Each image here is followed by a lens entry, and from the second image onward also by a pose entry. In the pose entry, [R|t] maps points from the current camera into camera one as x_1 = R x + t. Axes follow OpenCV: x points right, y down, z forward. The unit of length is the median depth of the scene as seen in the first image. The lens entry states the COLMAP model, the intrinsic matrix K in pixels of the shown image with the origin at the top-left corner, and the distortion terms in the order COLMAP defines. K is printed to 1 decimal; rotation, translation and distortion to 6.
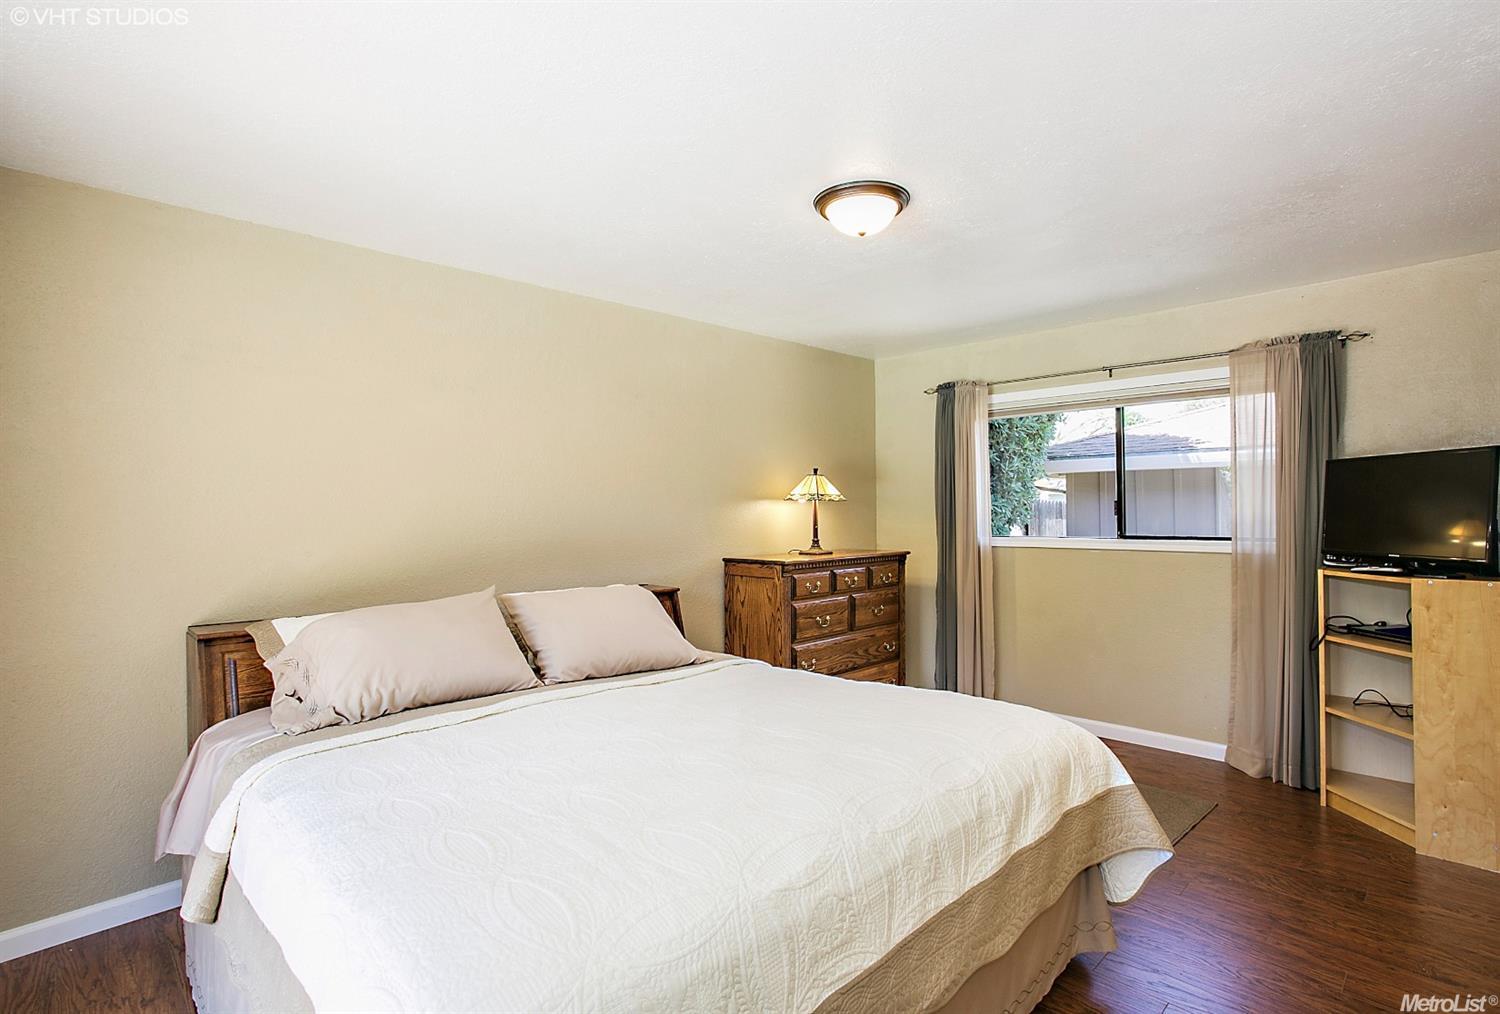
lens RADIAL K [[737.2, 0, 729.2], [0, 737.2, 501.2], [0, 0, 1]] dist [-0.068756, 0.047221]
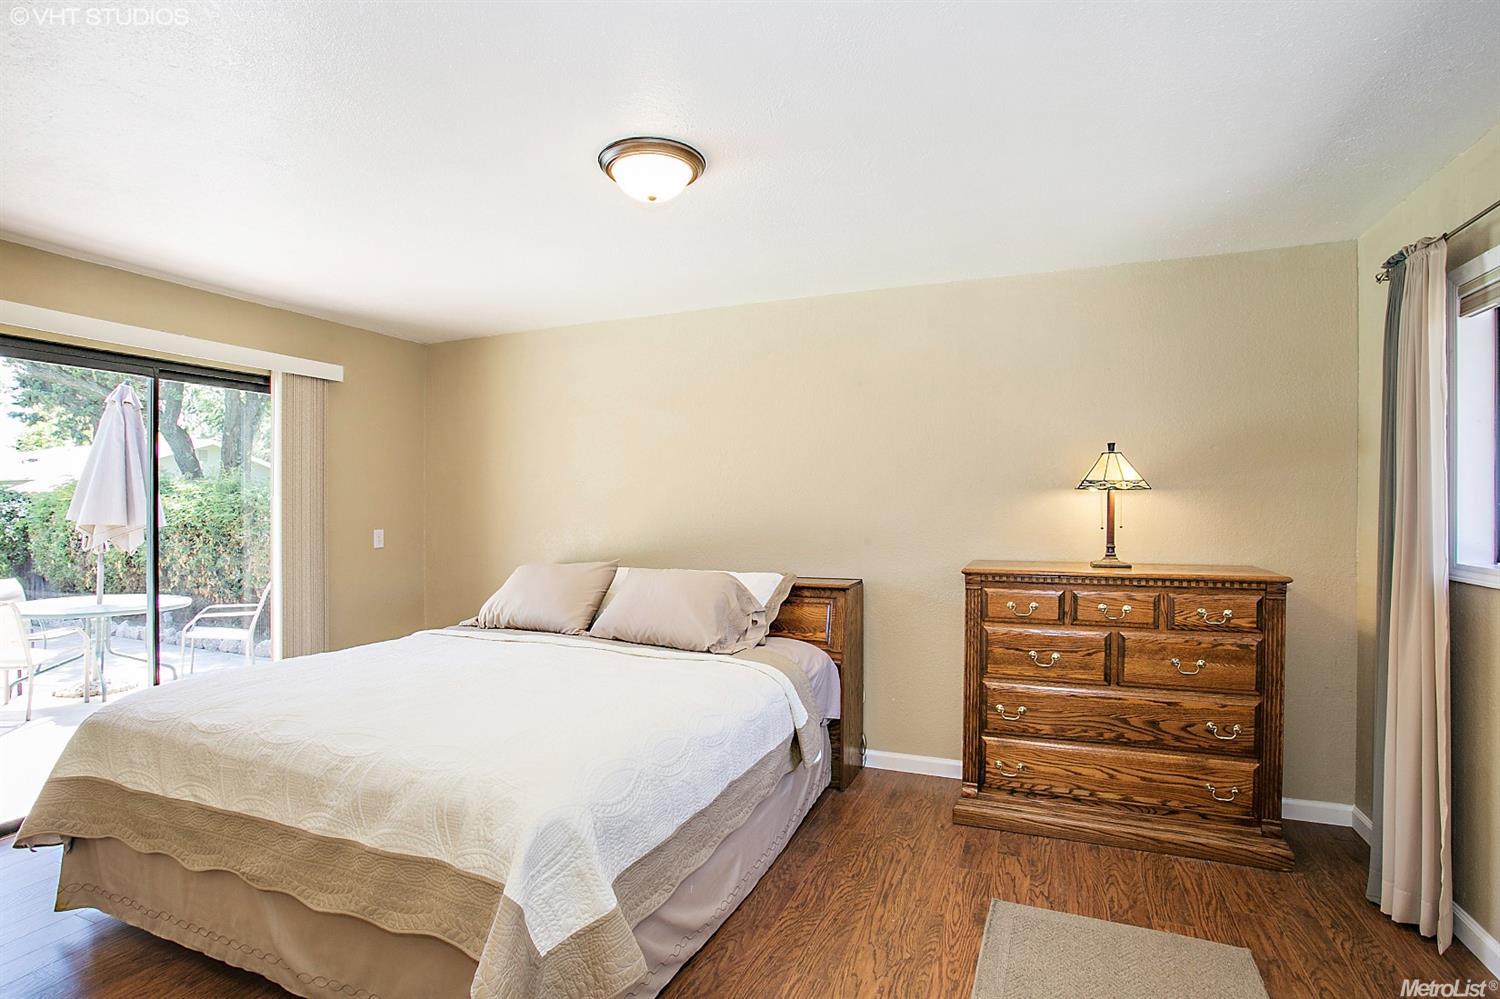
lens RADIAL K [[712.8, 0, 757.8], [0, 712.8, 507.0], [0, 0, 1]] dist [-0.088829, 0.033305]
pose [[0.423590, 0.013241, -0.905757, 0.590675], [0.006141, 0.999828, 0.017488, 0.002621], [0.905833, -0.012970, 0.423436, 0.440436]]
